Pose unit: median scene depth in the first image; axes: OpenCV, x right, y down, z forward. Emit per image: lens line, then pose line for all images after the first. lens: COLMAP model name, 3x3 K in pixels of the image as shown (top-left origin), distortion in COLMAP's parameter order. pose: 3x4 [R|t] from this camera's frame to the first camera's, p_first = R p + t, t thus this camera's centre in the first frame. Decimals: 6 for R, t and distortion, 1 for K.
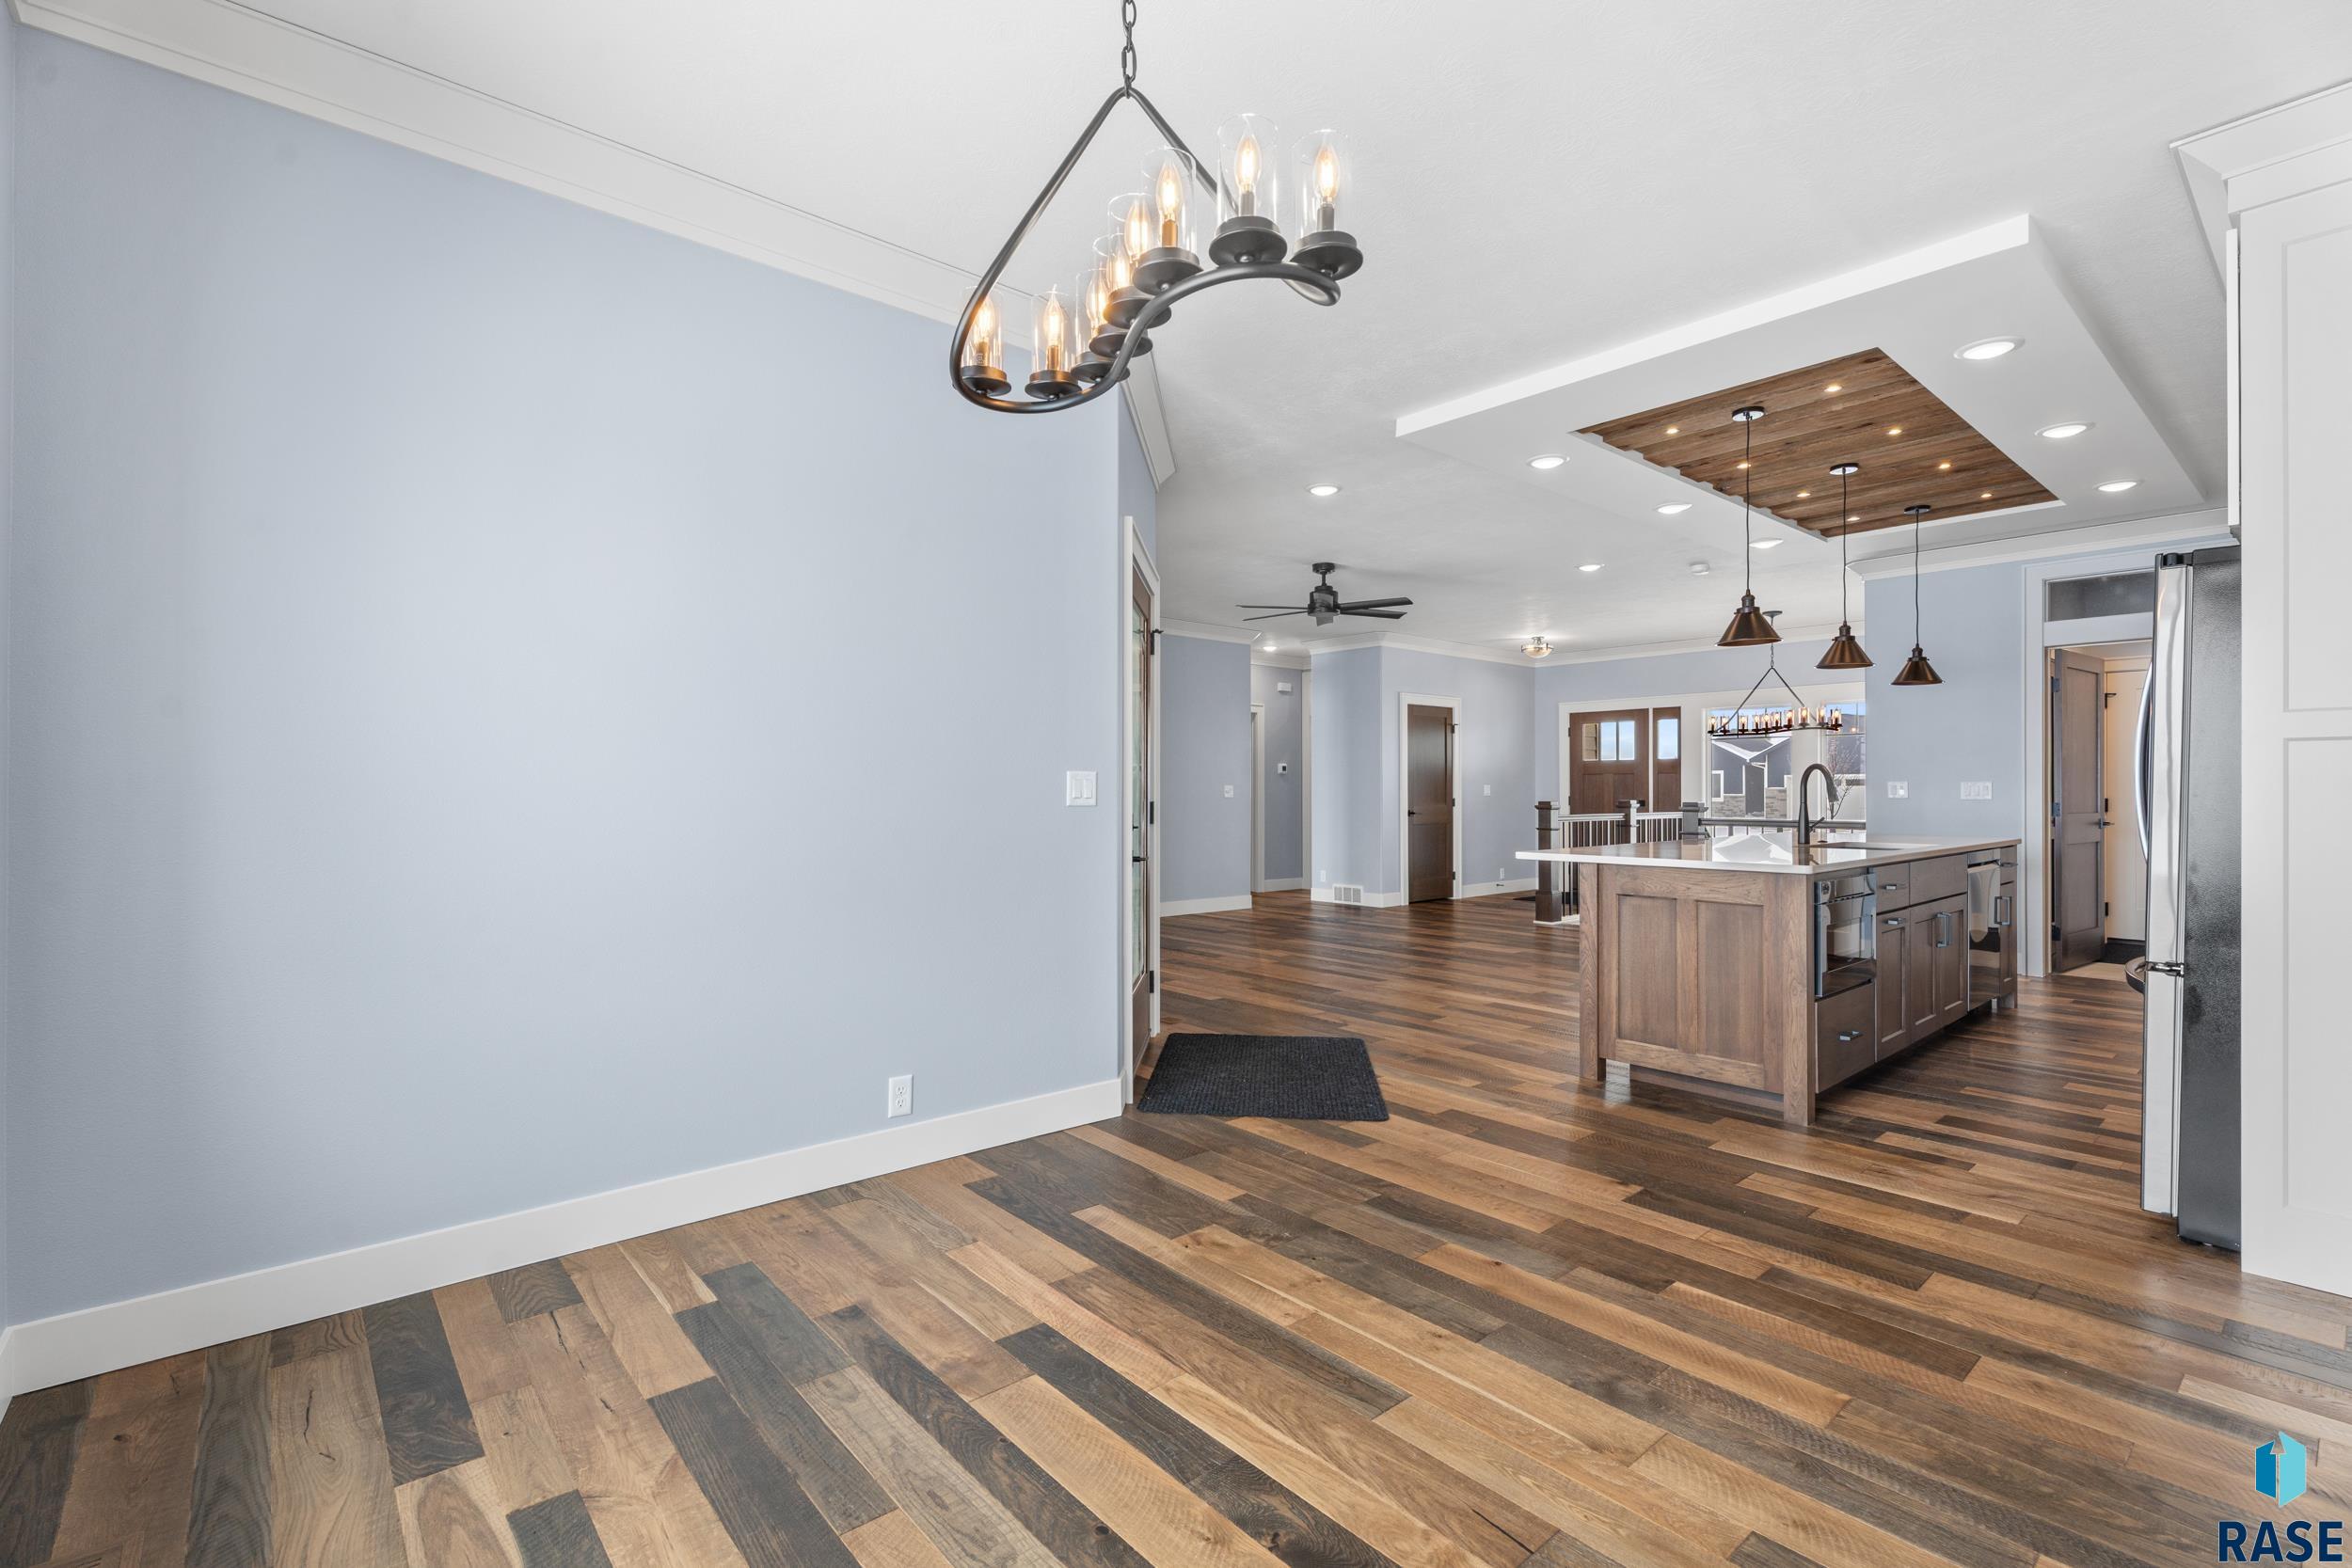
lens RADIAL K [[1043.2, 0, 1169.9], [0, 1043.2, 779.6], [0, 0, 1]] dist [0.002640, 0.000355]
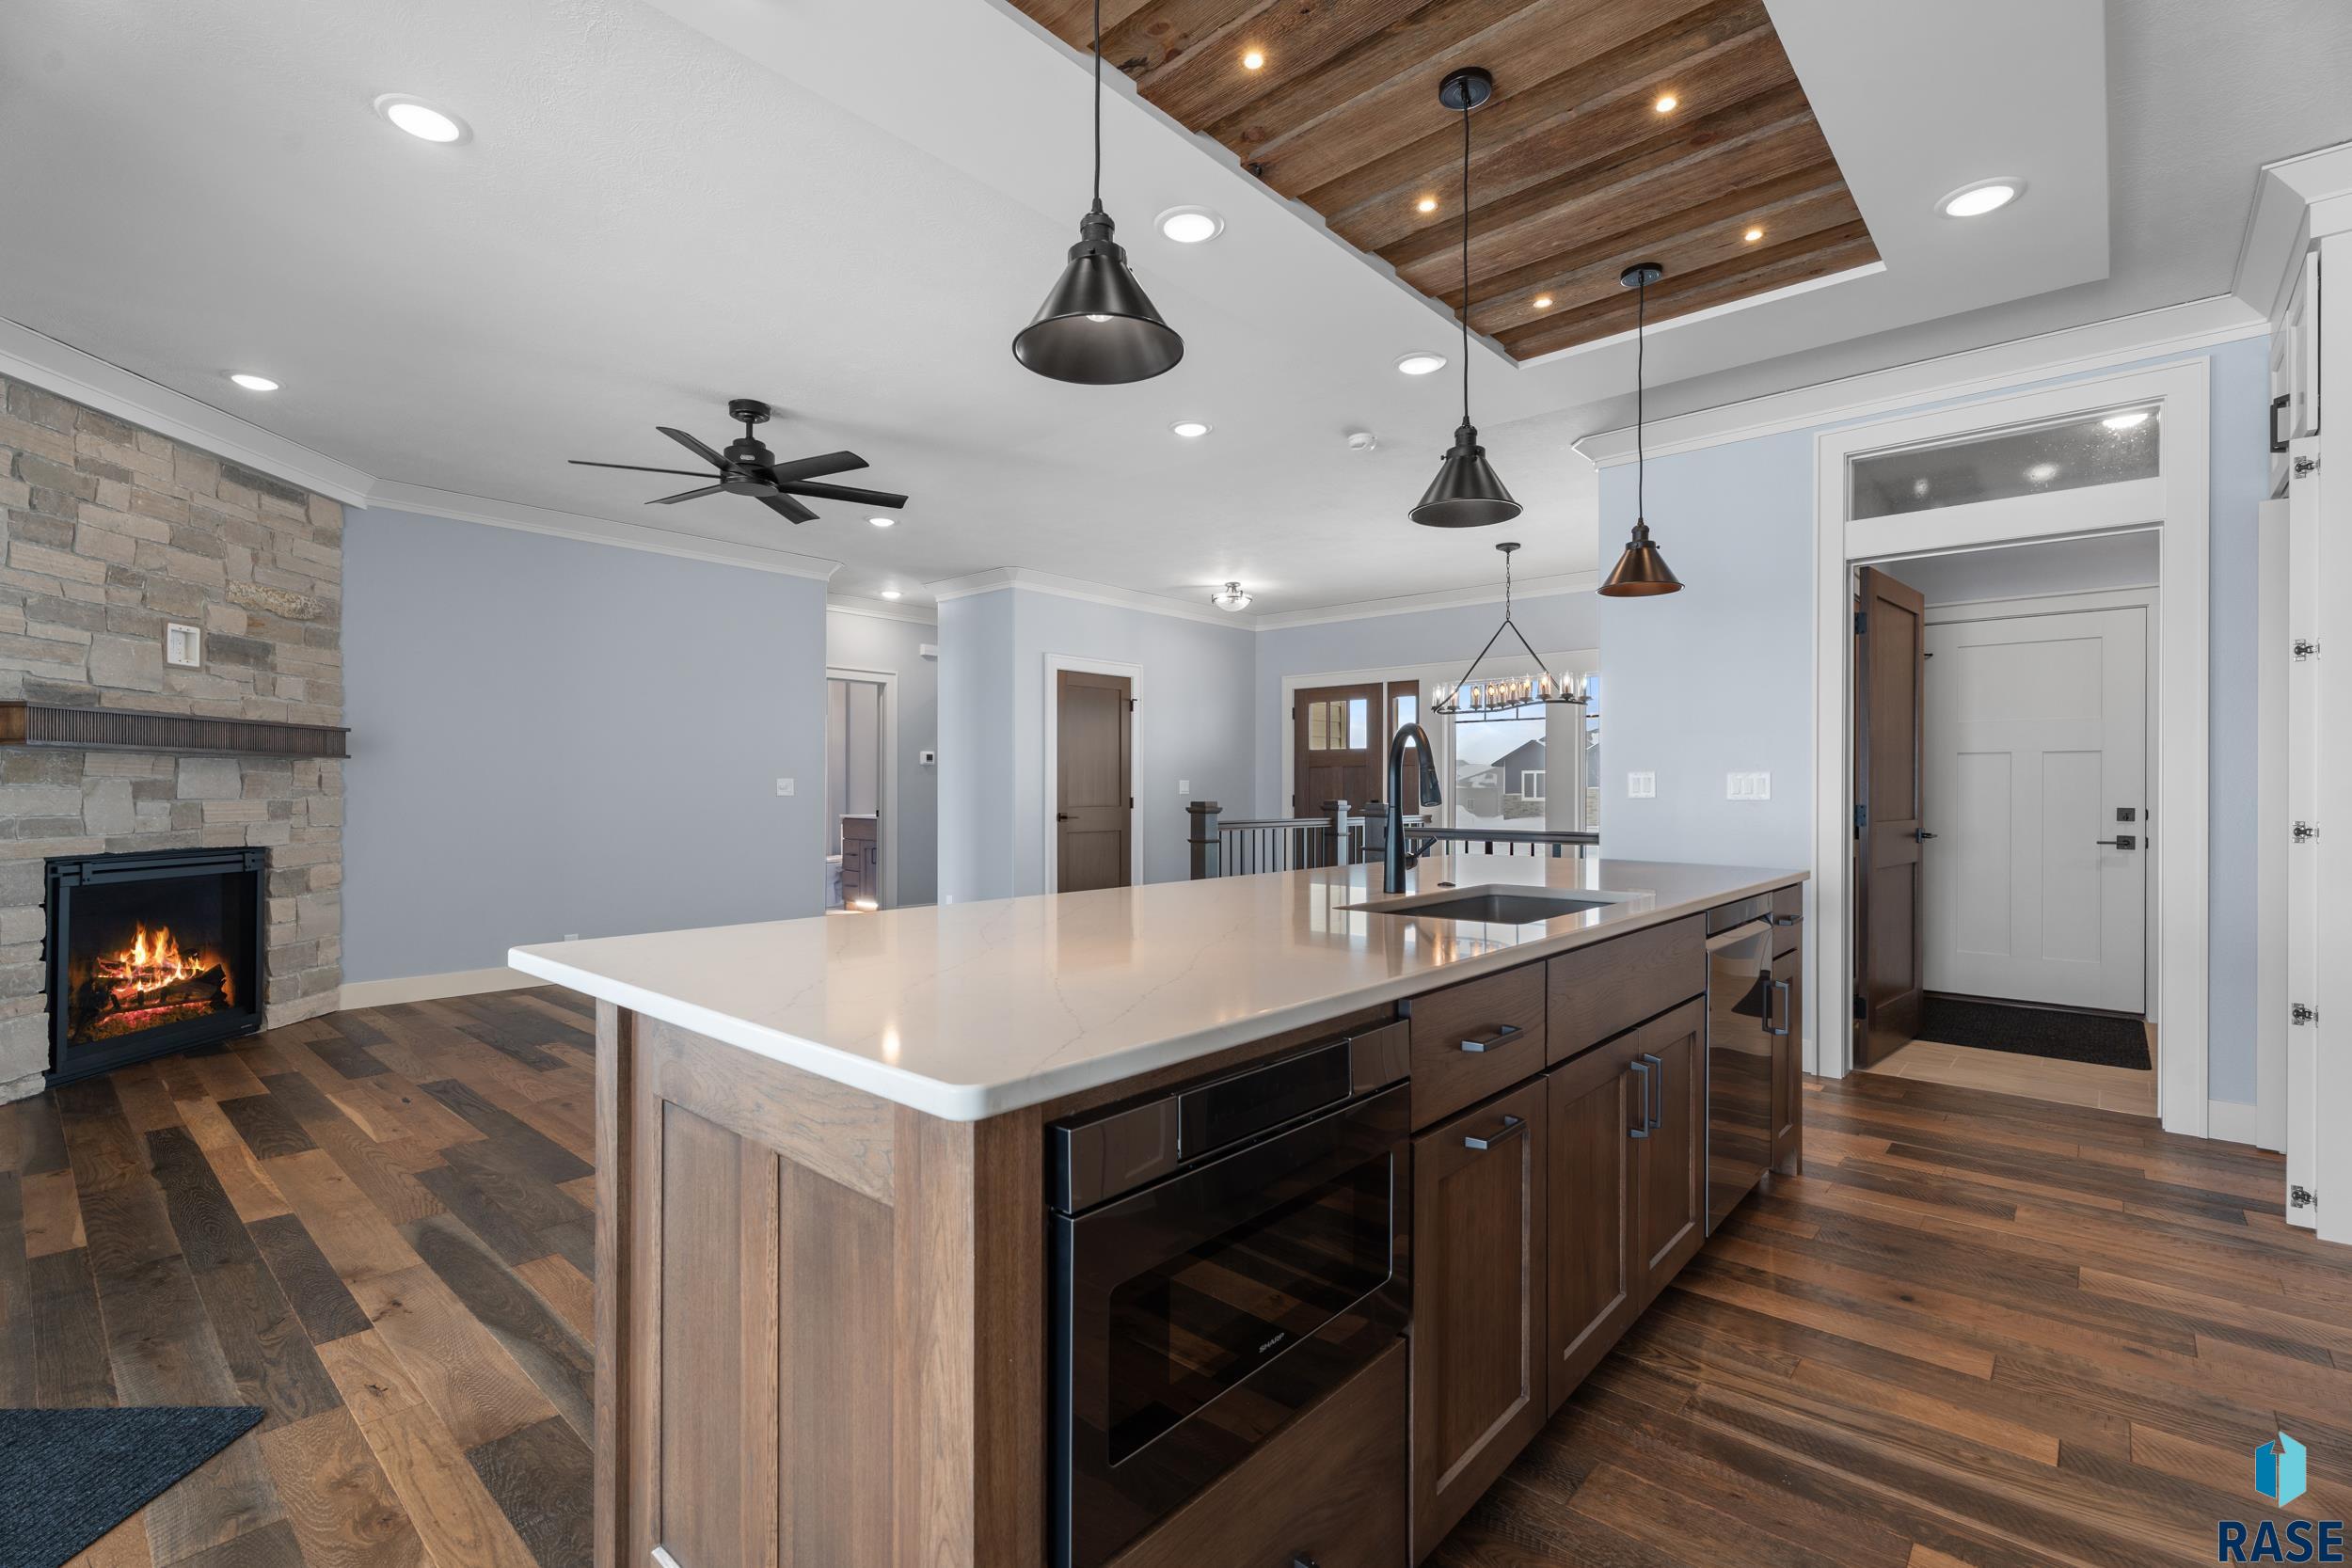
lens RADIAL K [[1047.4, 0, 1176.0], [0, 1047.4, 784.0], [0, 0, 1]] dist [0.002826, 0.000372]
pose [[0.991018, 0.001637, 0.133716, 0.227097], [-0.002323, 0.999985, 0.004969, 0.004836], [-0.133706, -0.005235, 0.991007, 0.275540]]
